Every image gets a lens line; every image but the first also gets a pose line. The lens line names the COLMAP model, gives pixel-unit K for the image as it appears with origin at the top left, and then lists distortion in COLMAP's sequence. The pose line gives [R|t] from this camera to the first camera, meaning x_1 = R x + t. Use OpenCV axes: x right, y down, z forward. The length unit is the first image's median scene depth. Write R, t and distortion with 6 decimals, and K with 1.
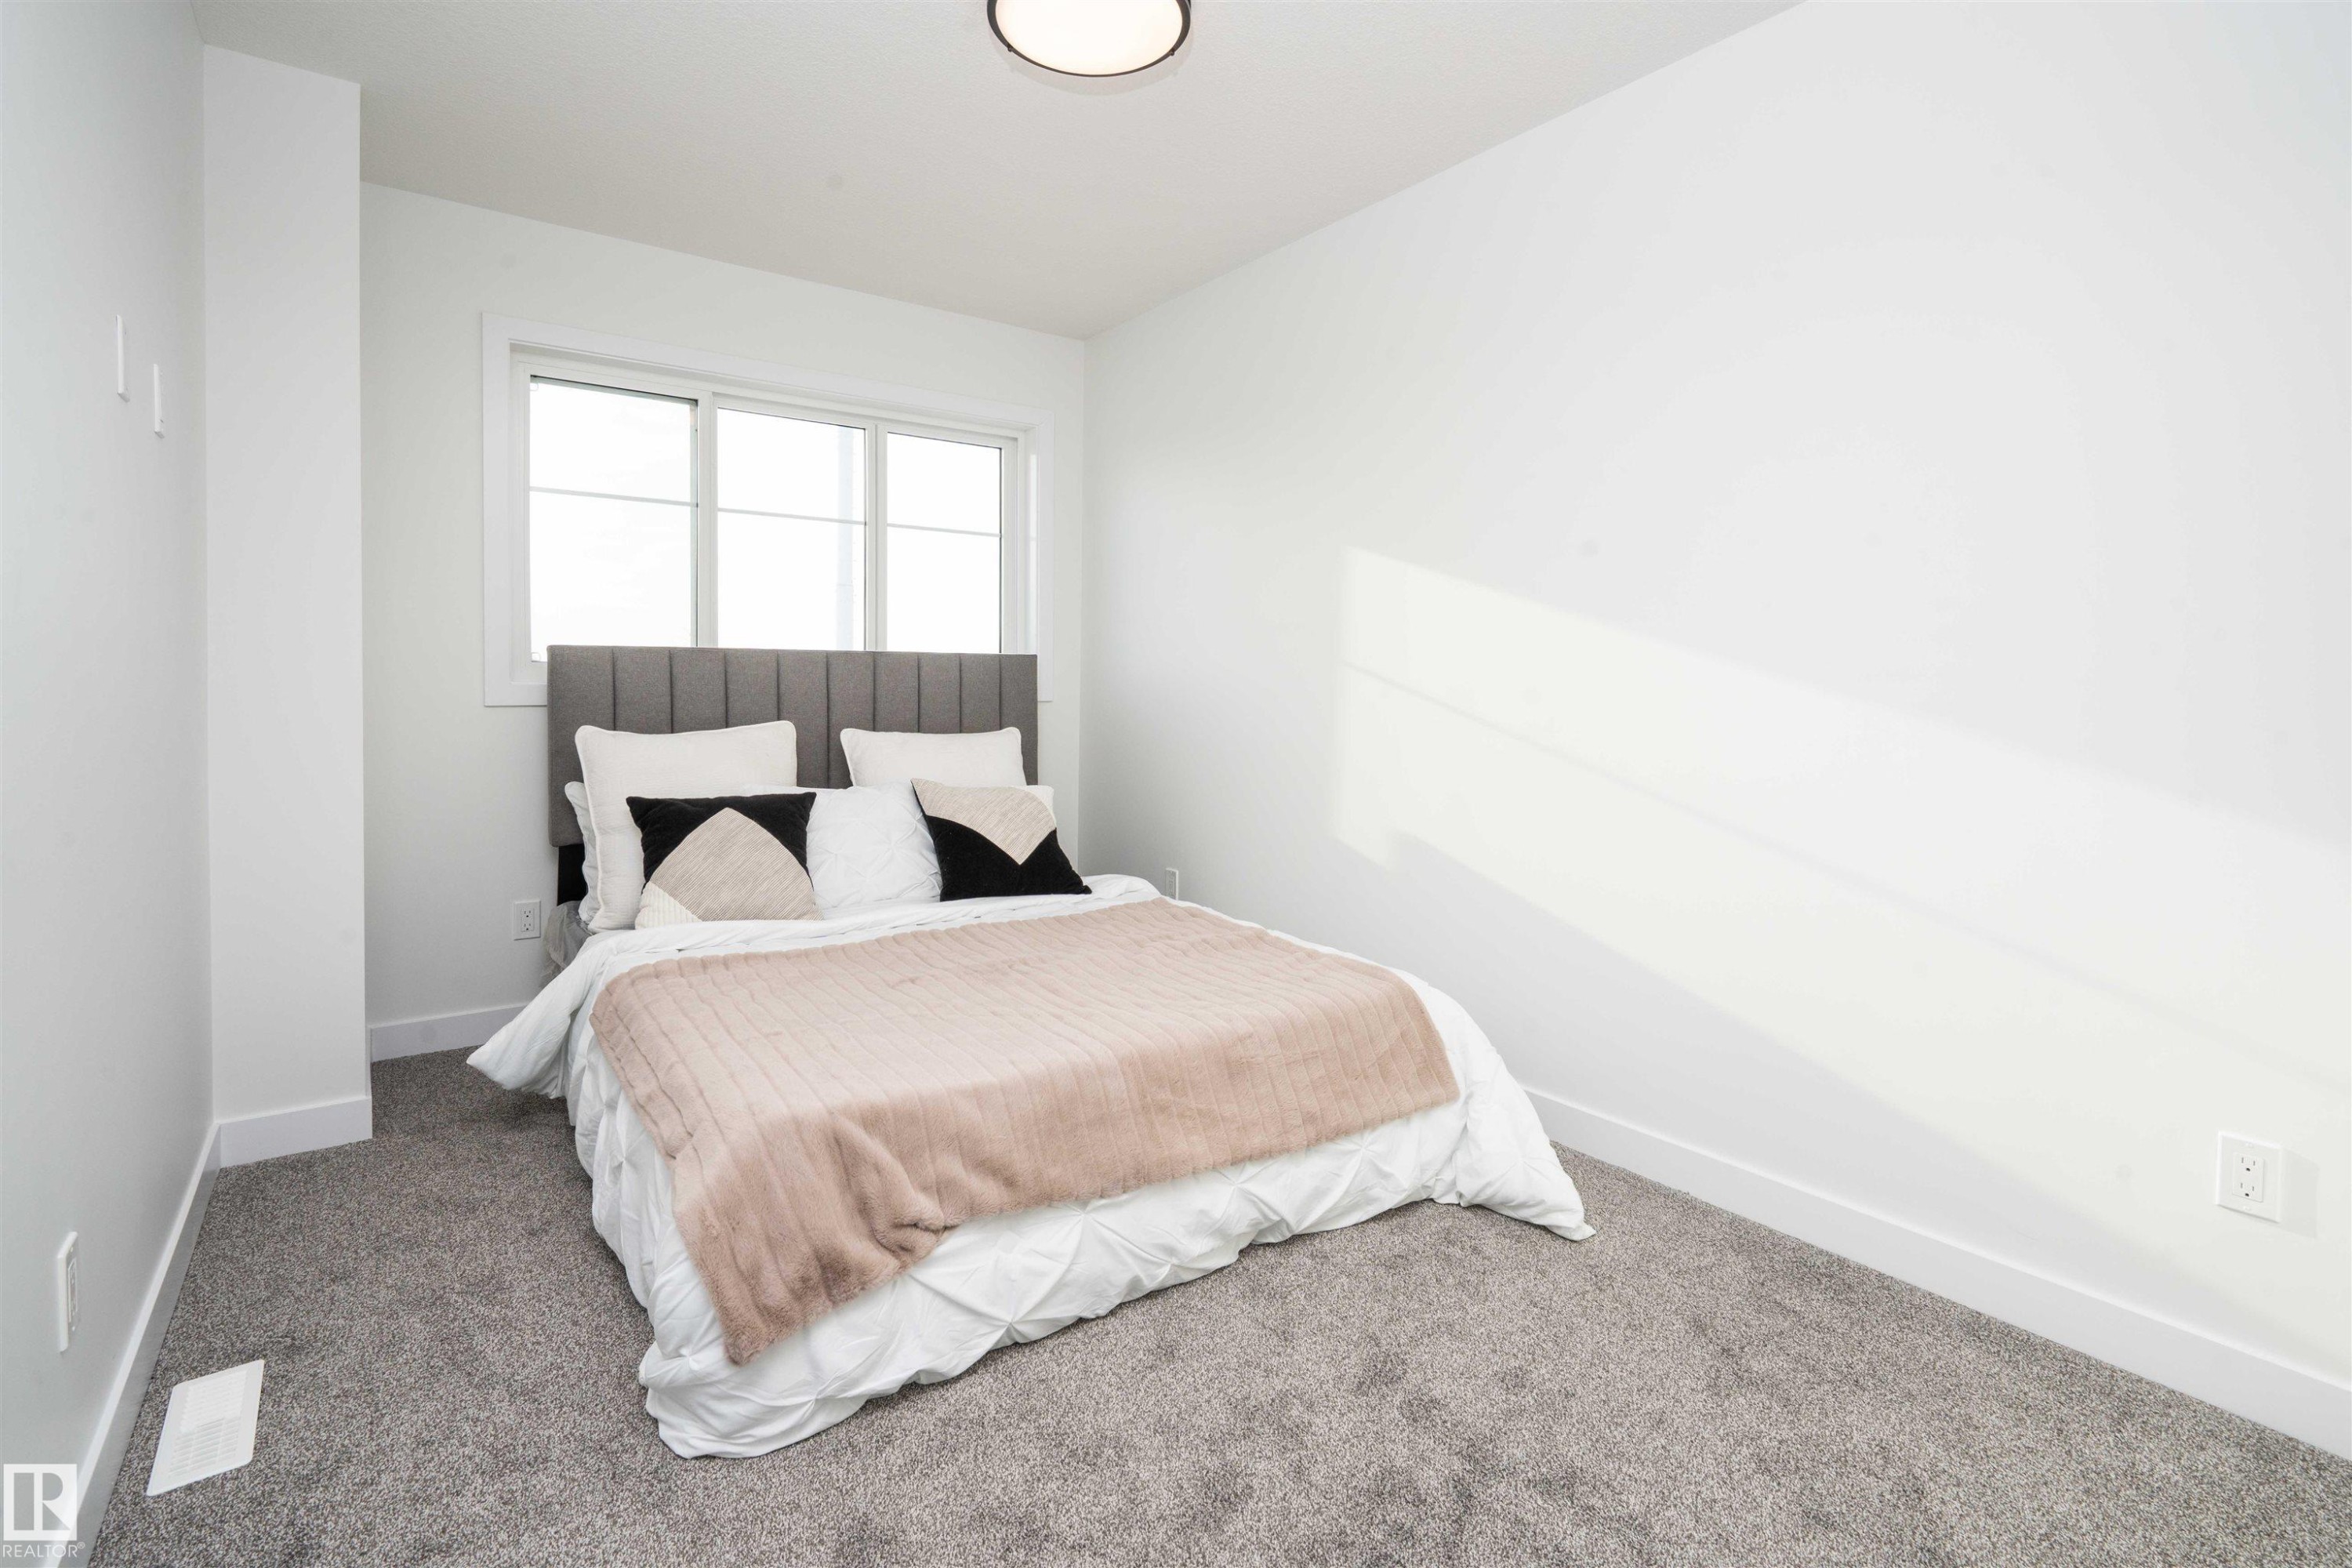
lens RADIAL K [[1079.1, 0, 1181.6], [0, 1079.1, 704.9], [0, 0, 1]] dist [-0.009707, 0.002832]
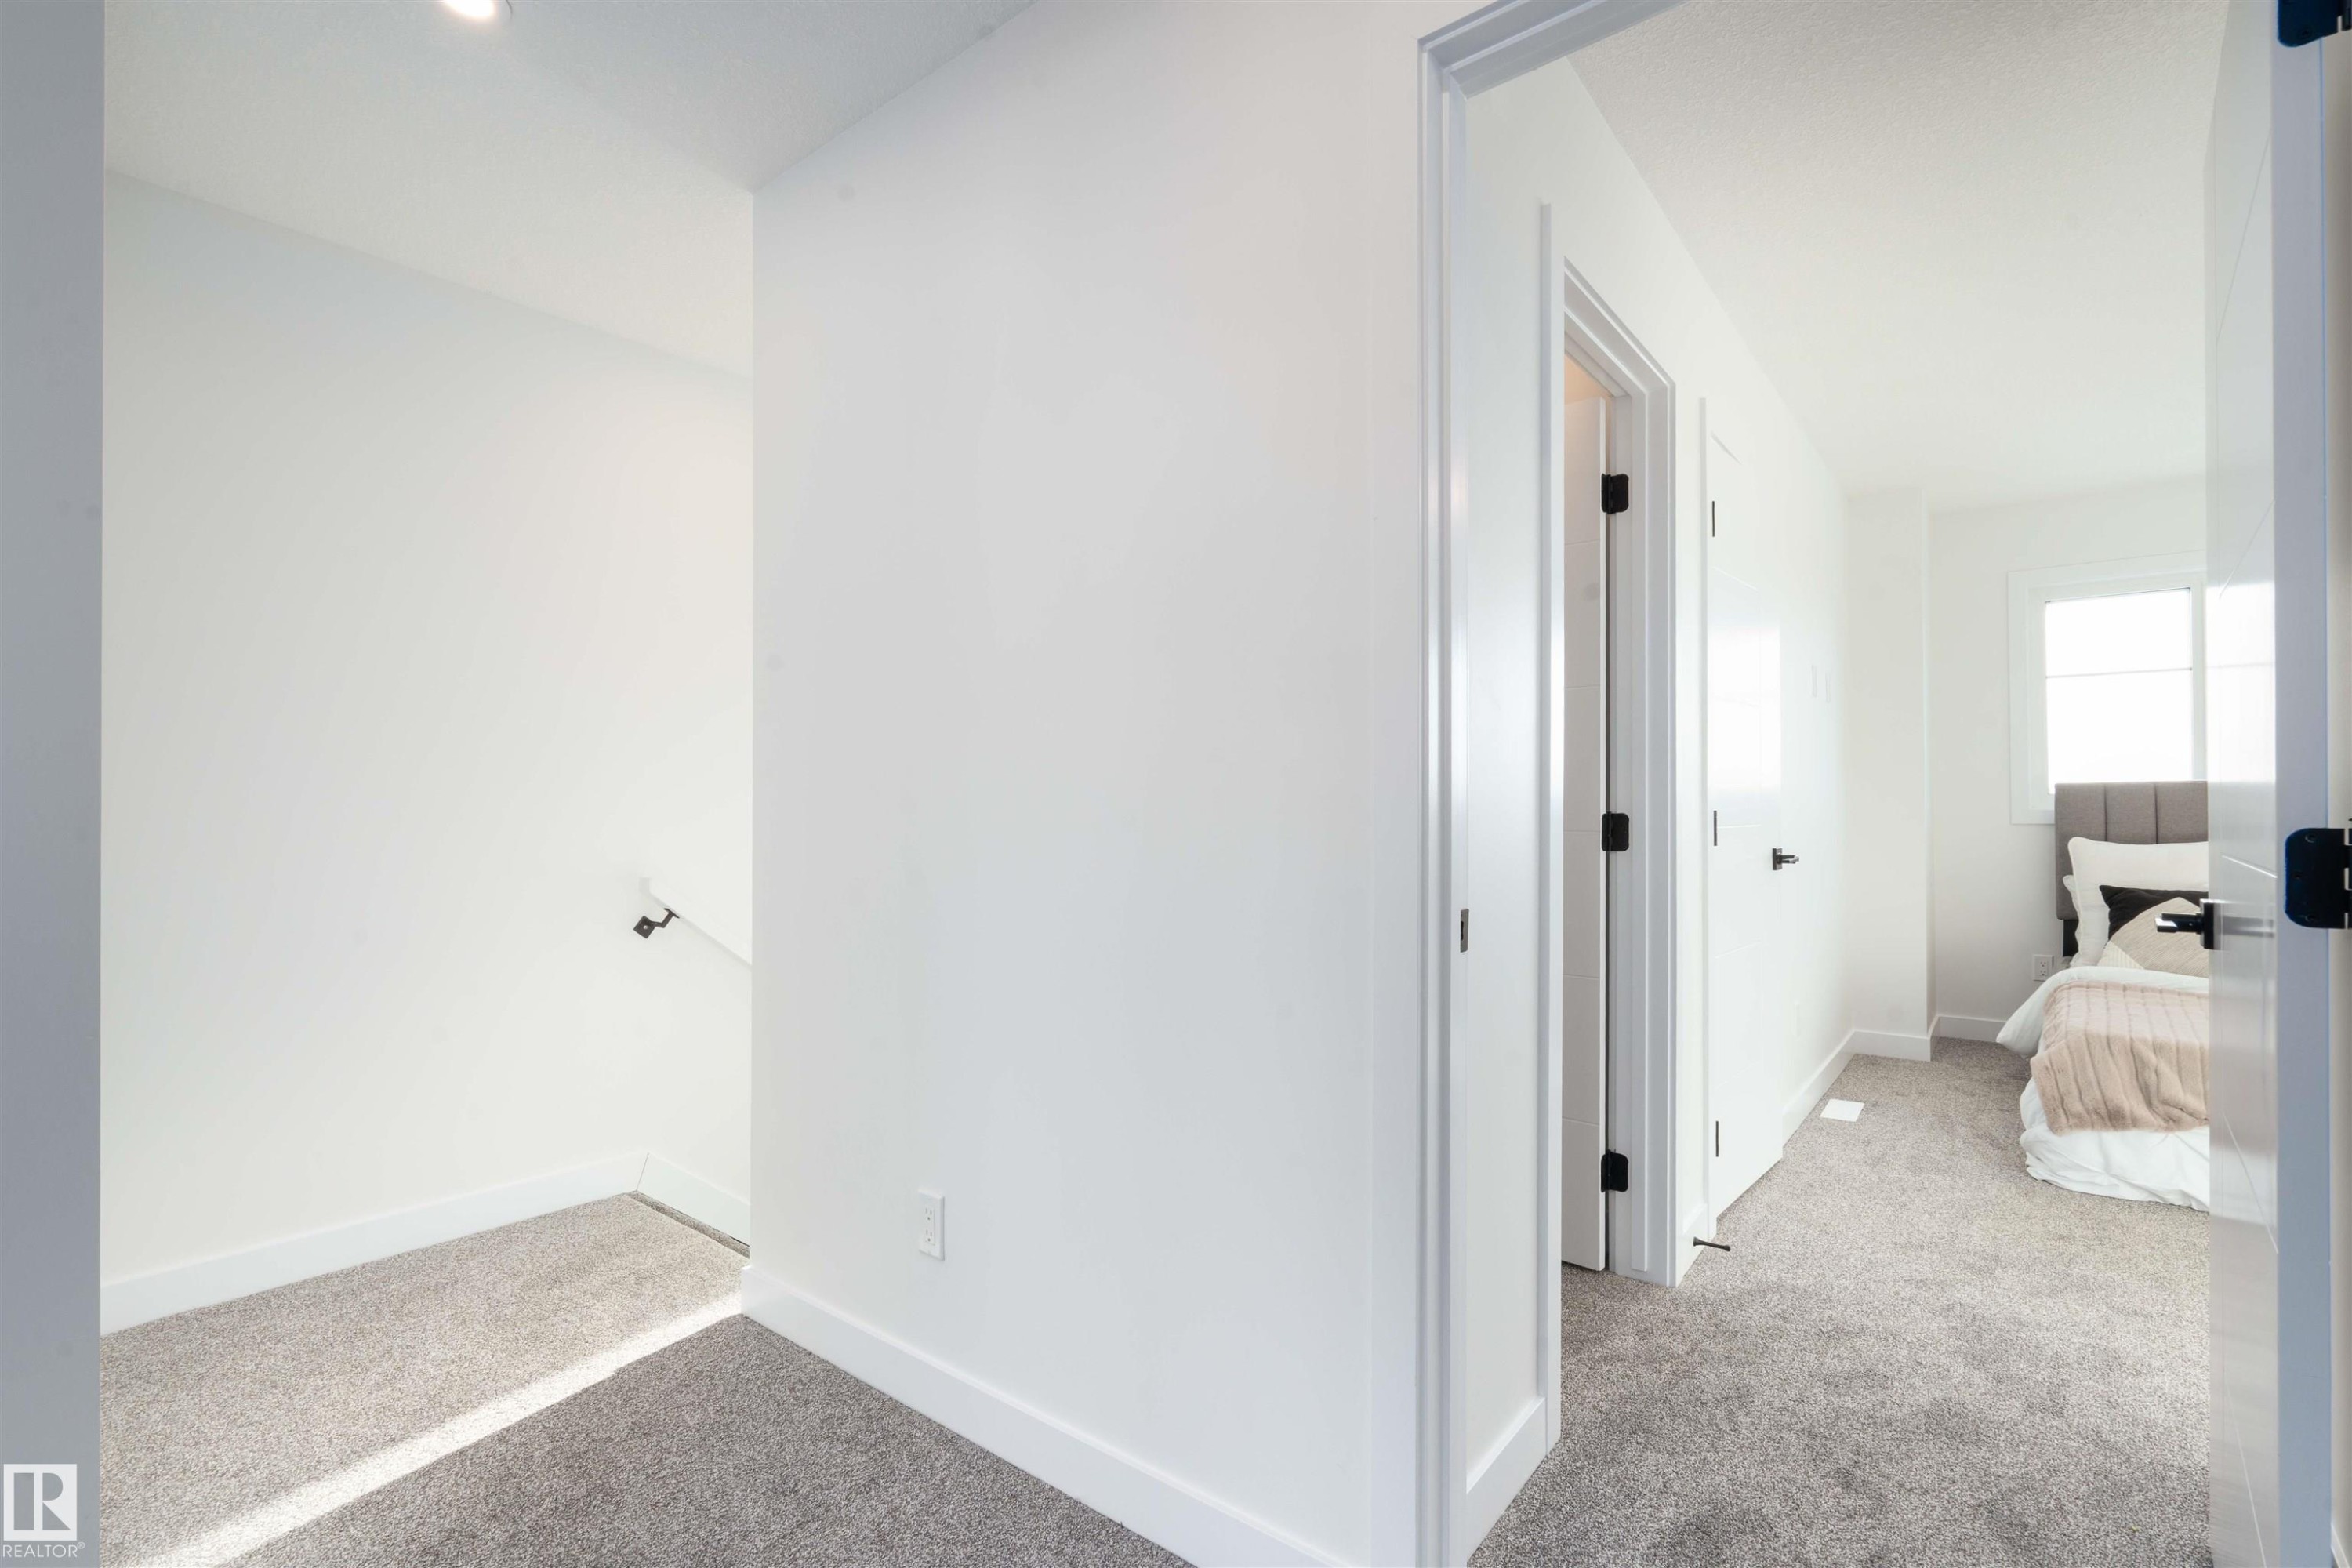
lens RADIAL K [[1079.1, 0, 1187.0], [0, 1079.1, 796.0], [0, 0, 1]] dist [-0.009707, 0.002832]
pose [[0.242833, -0.031048, -0.969571, 0.611216], [-0.014374, 0.999263, -0.035599, 0.034558], [0.969962, 0.022582, 0.242208, -0.573098]]
